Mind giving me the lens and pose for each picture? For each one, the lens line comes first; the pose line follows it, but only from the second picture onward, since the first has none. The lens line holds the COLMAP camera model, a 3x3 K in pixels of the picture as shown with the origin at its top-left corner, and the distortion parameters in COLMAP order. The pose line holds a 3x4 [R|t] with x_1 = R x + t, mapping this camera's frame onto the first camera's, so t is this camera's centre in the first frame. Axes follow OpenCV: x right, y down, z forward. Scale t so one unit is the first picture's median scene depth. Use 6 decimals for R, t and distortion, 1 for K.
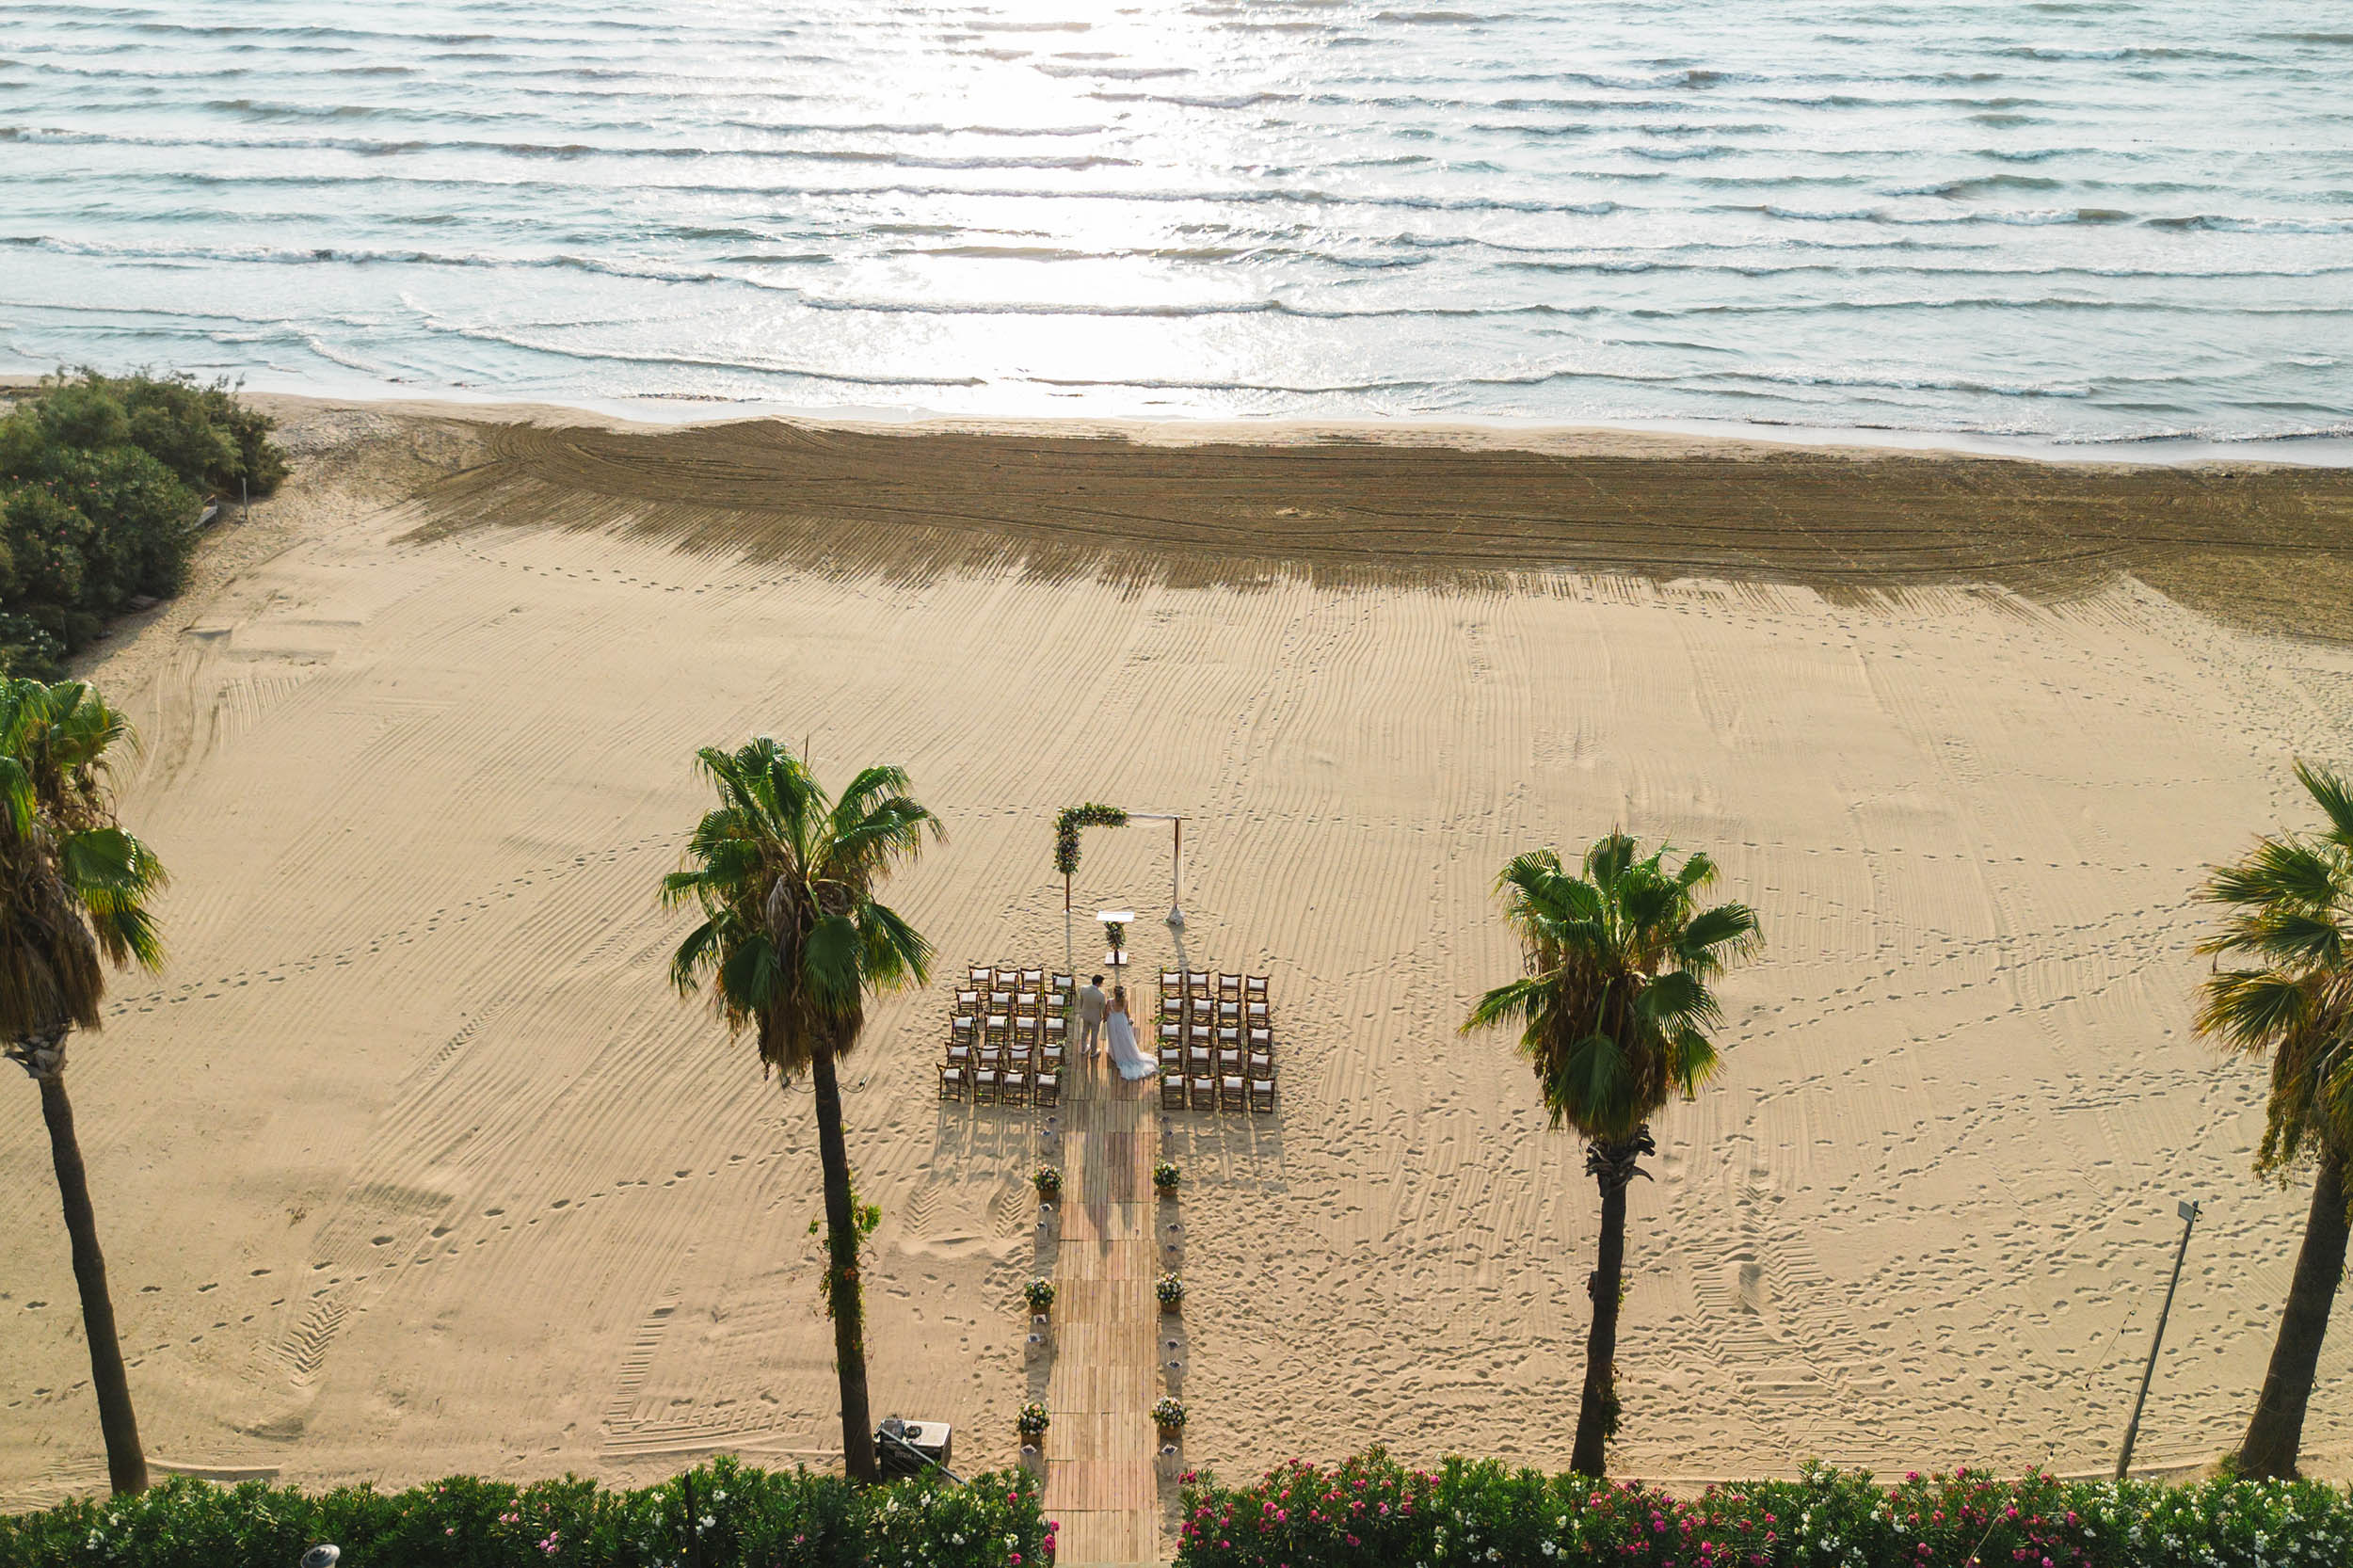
lens RADIAL K [[1997.3, 0, 1143.2], [0, 1997.3, 832.8], [0, 0, 1]] dist [0.086288, -0.088748]
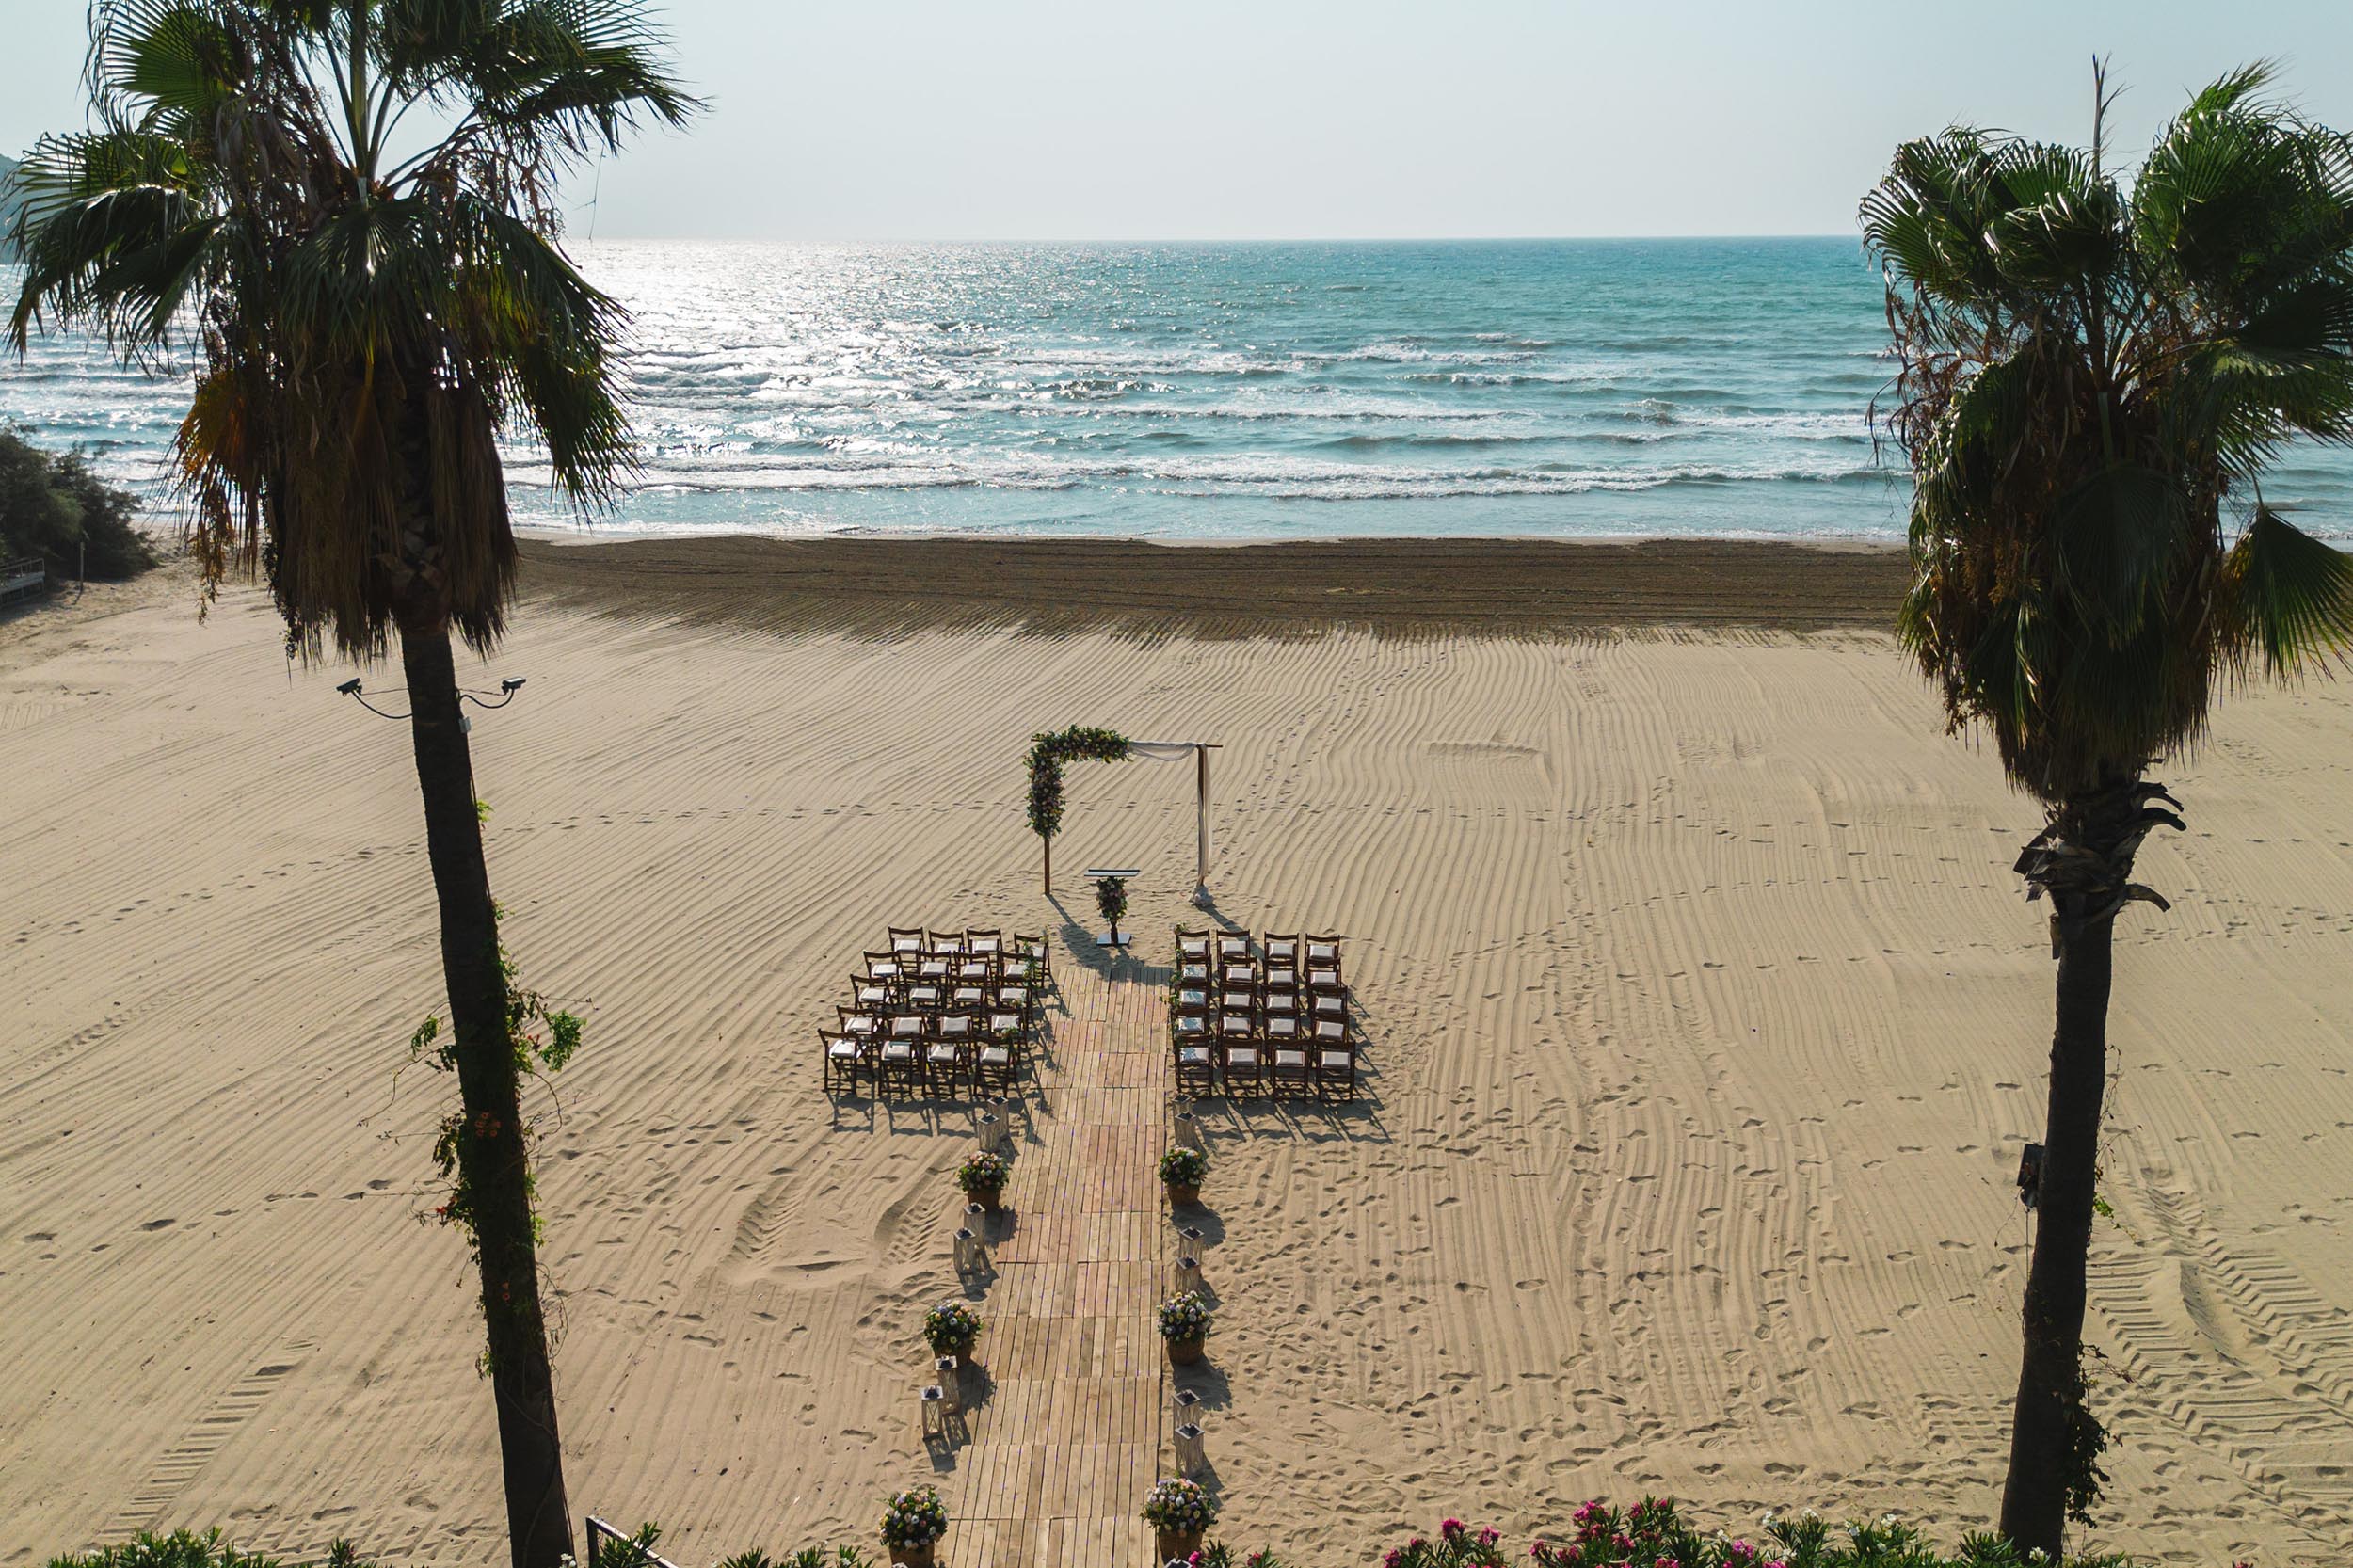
lens RADIAL K [[1997.3, 0, 1181.0], [0, 1997.3, 814.1], [0, 0, 1]] dist [0.086288, -0.088748]
pose [[0.999941, -0.010334, -0.003288, 0.013856], [0.009536, 0.982274, -0.187206, 0.169263], [0.005164, 0.187164, 0.982315, 0.367608]]
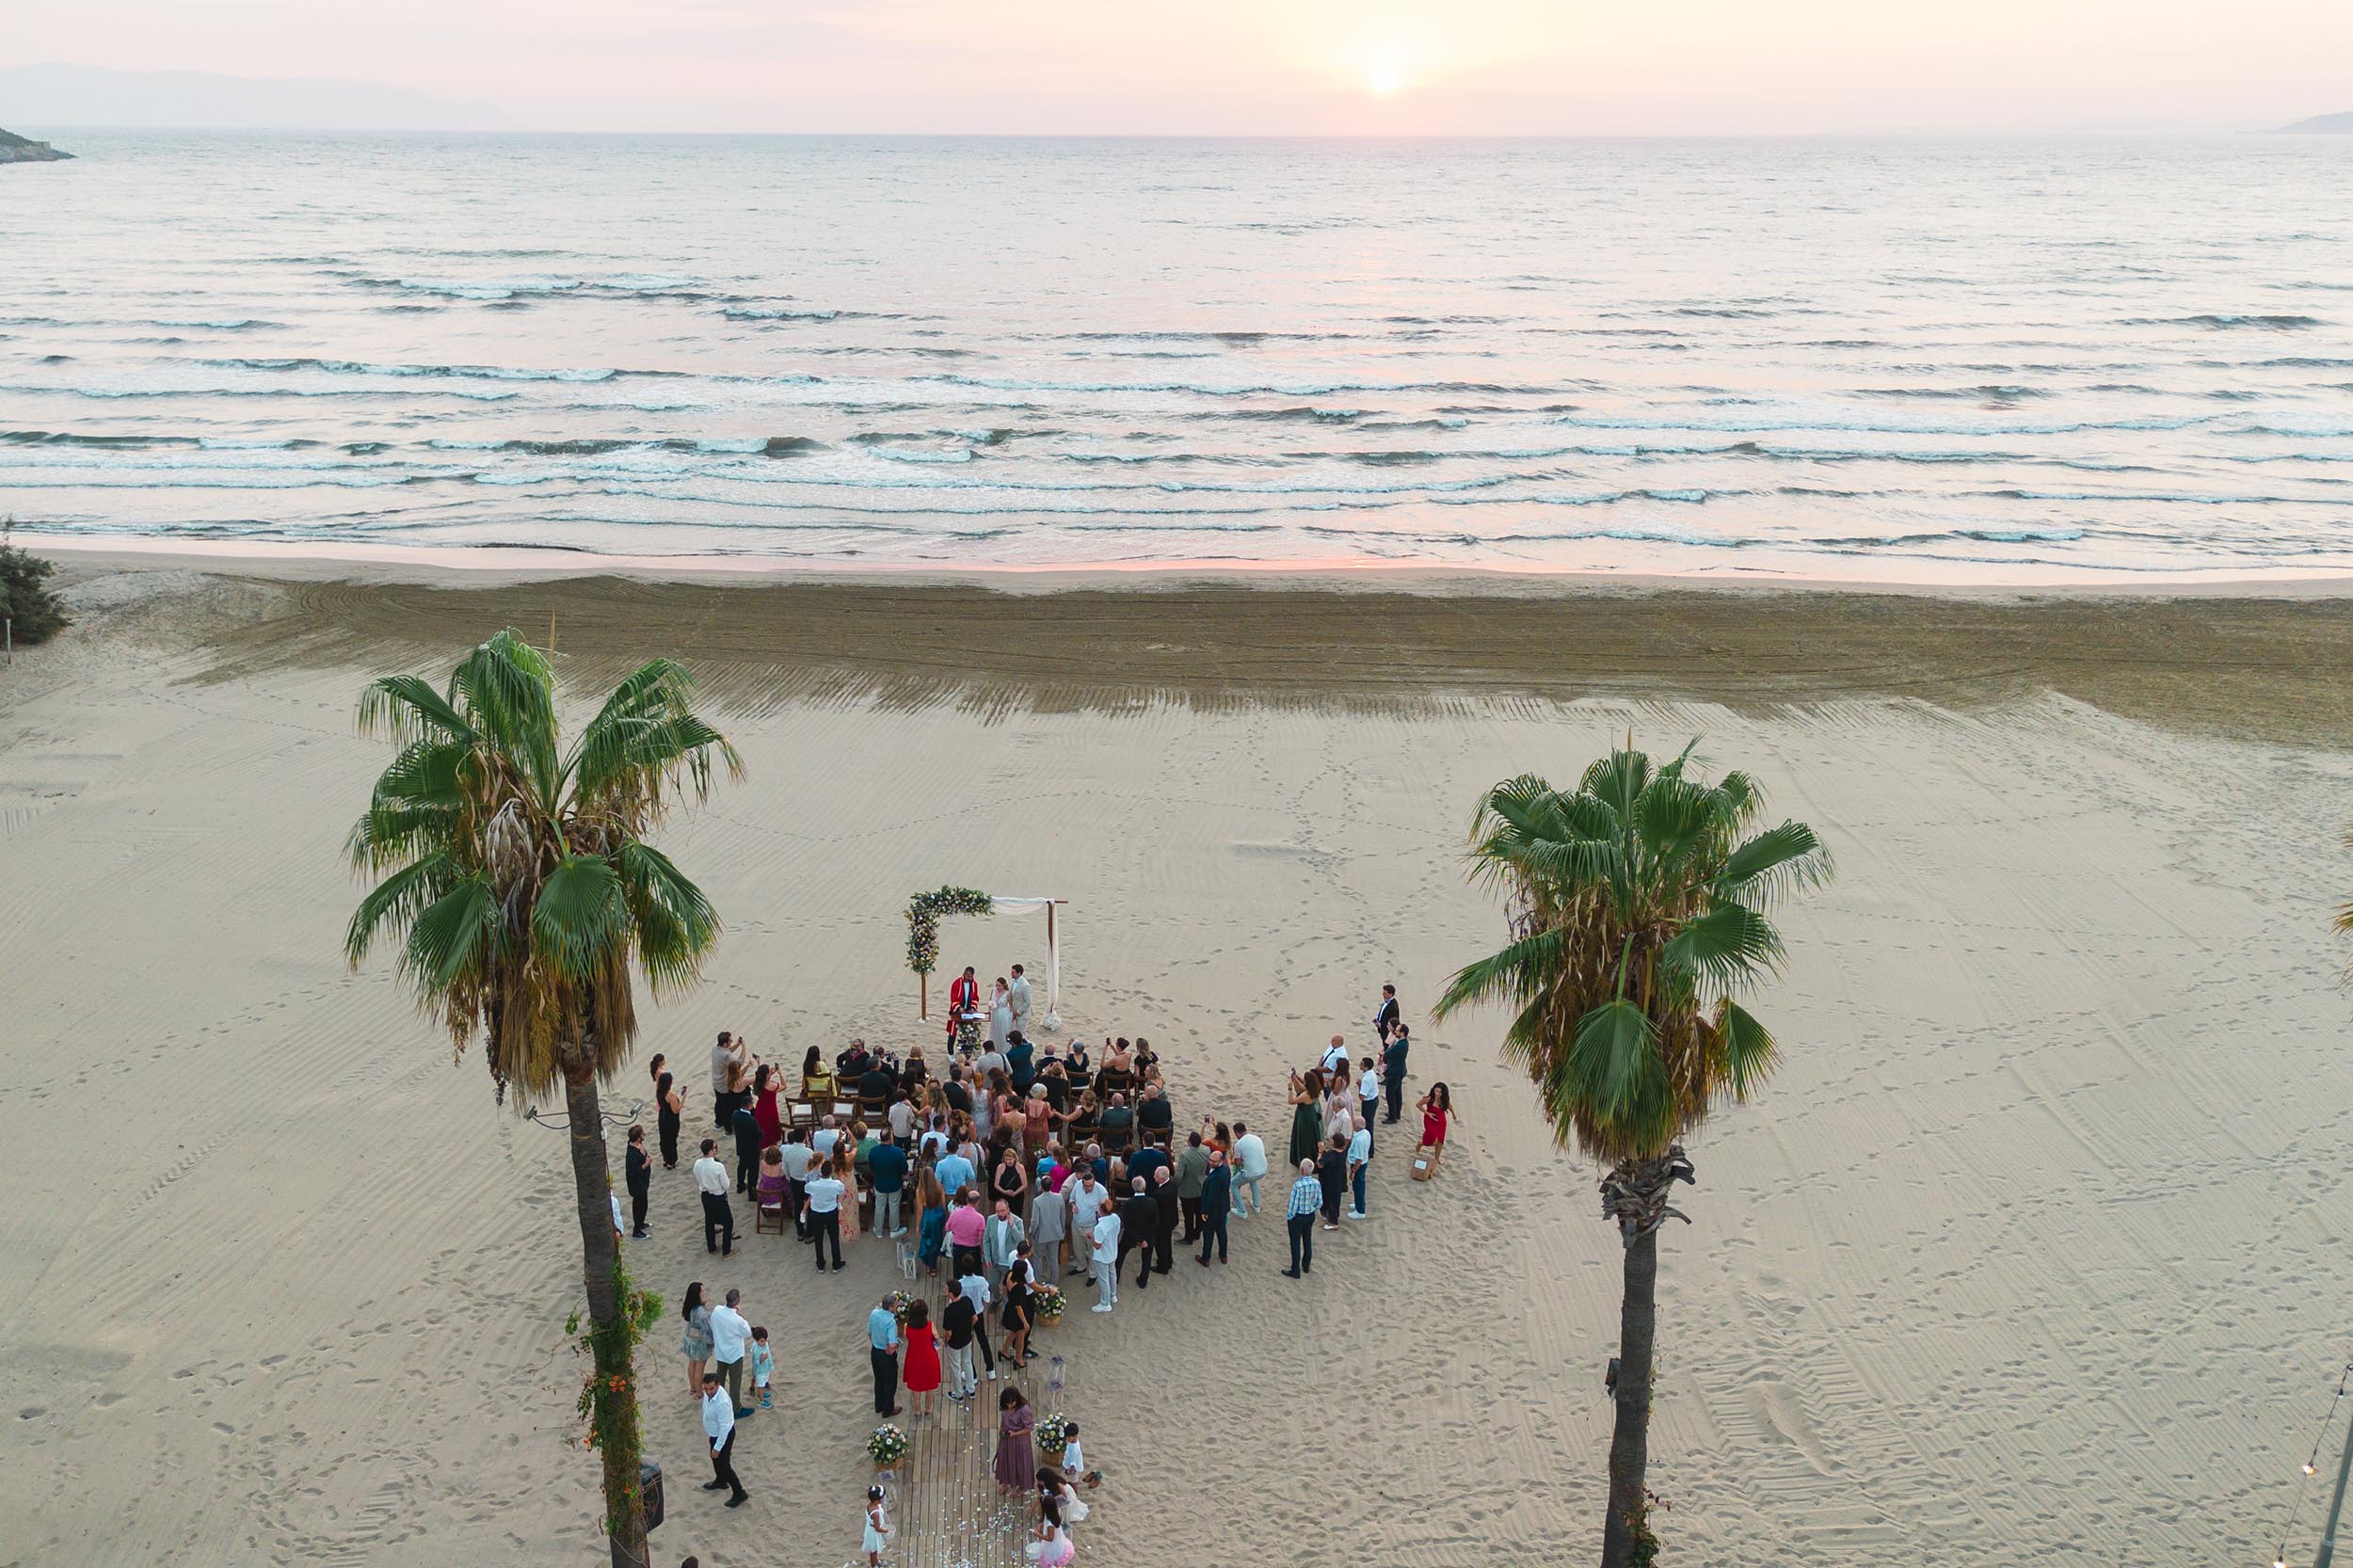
lens RADIAL K [[1997.3, 0, 1093.5], [0, 1997.3, 812.6], [0, 0, 1]] dist [0.086288, -0.088748]
pose [[0.998890, -0.019794, 0.042748, -0.000274], [0.025439, 0.990405, -0.135831, 0.082717], [-0.039650, 0.136768, 0.989809, 0.166982]]
